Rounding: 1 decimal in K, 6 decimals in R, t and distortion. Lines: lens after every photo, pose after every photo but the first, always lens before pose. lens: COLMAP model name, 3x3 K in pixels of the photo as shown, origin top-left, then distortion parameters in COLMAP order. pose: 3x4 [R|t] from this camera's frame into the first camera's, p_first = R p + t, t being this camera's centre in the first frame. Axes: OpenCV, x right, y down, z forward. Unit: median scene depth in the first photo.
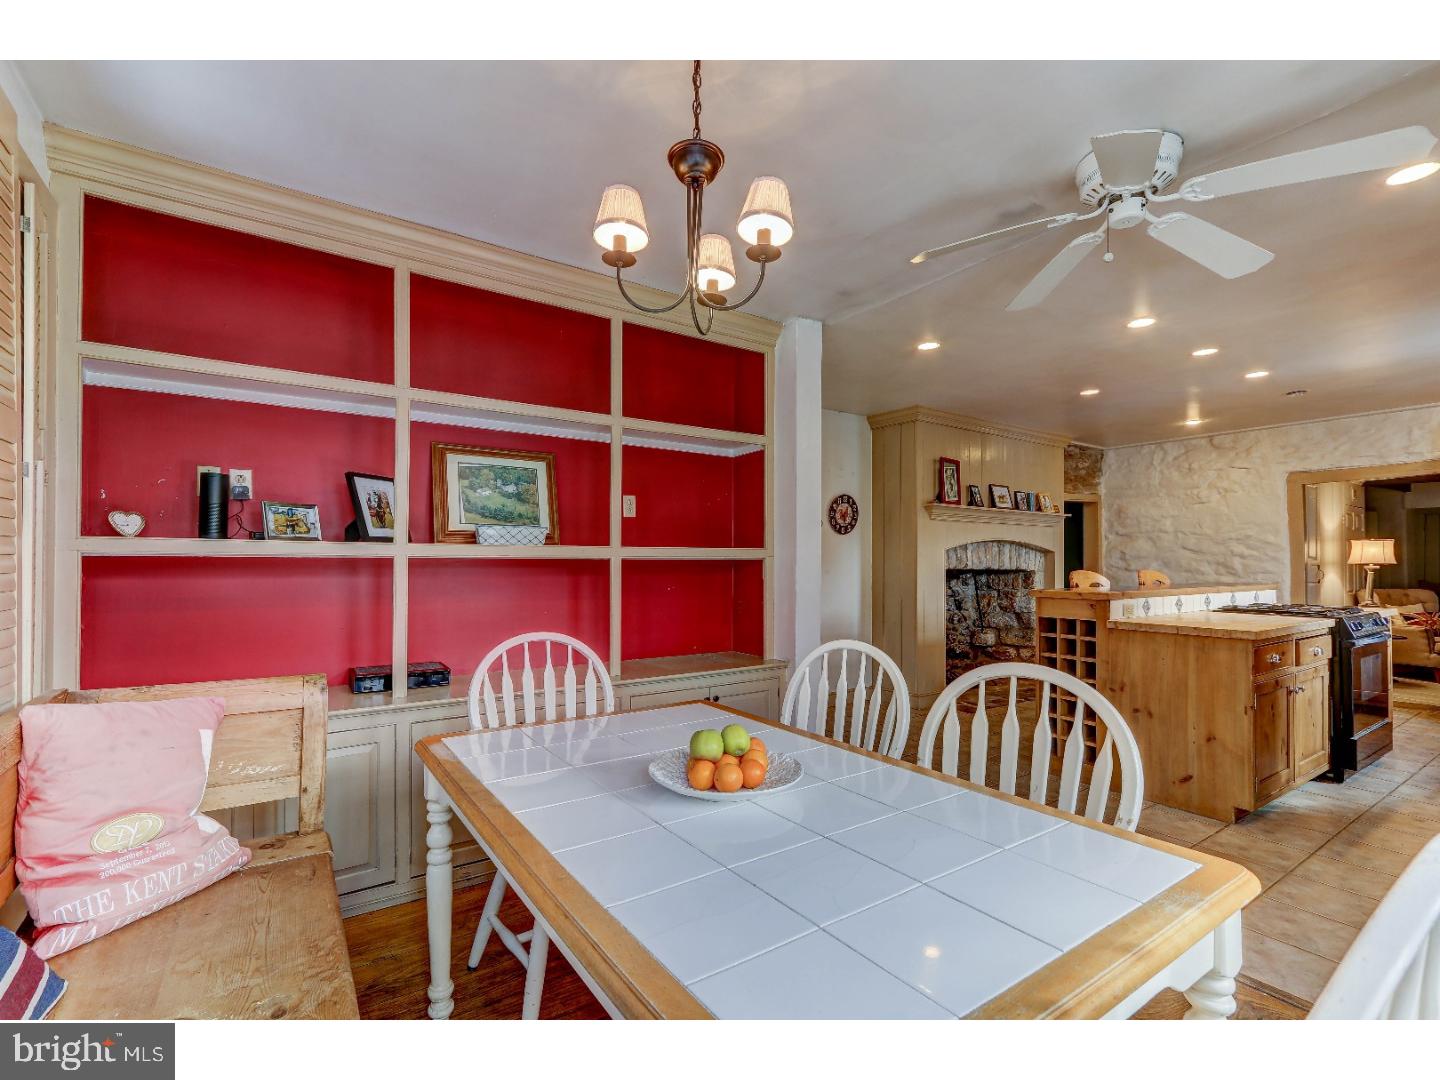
lens RADIAL K [[662.0, 0, 719.3], [0, 662.0, 552.3], [0, 0, 1]] dist [0.012971, -0.000451]
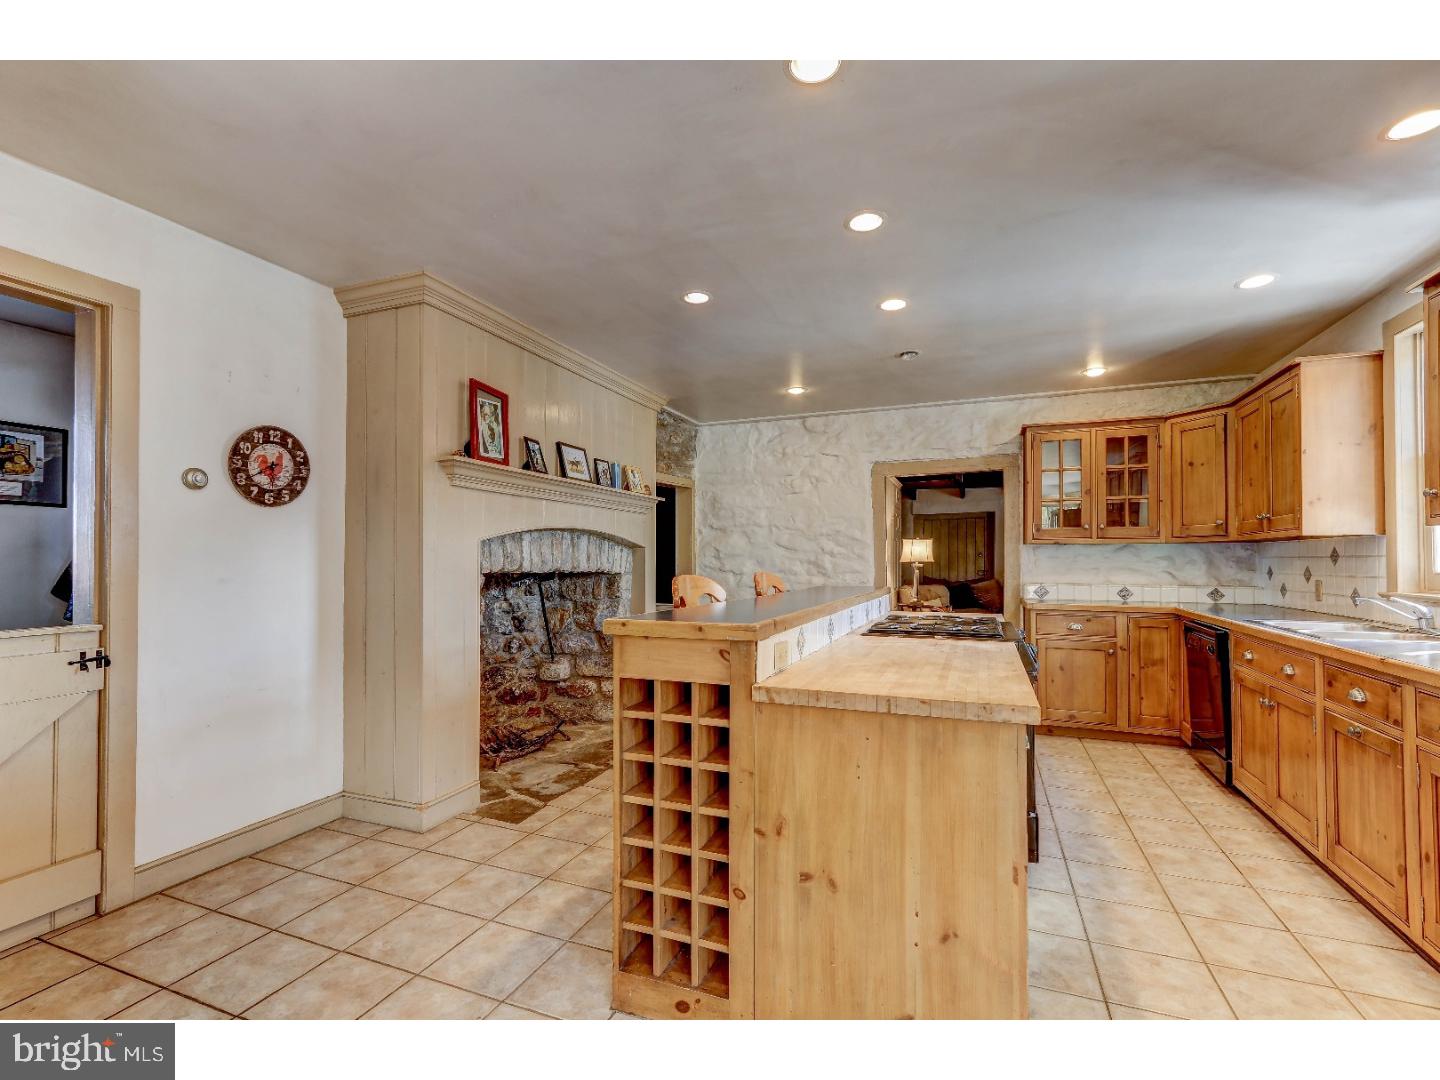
lens RADIAL K [[662.0, 0, 719.3], [0, 662.0, 552.3], [0, 0, 1]] dist [0.012971, -0.000451]
pose [[0.834185, 0.005576, 0.551456, 0.170593], [-0.005198, 0.999984, -0.002248, 0.006334], [-0.551460, -0.000991, 0.834201, 0.346601]]
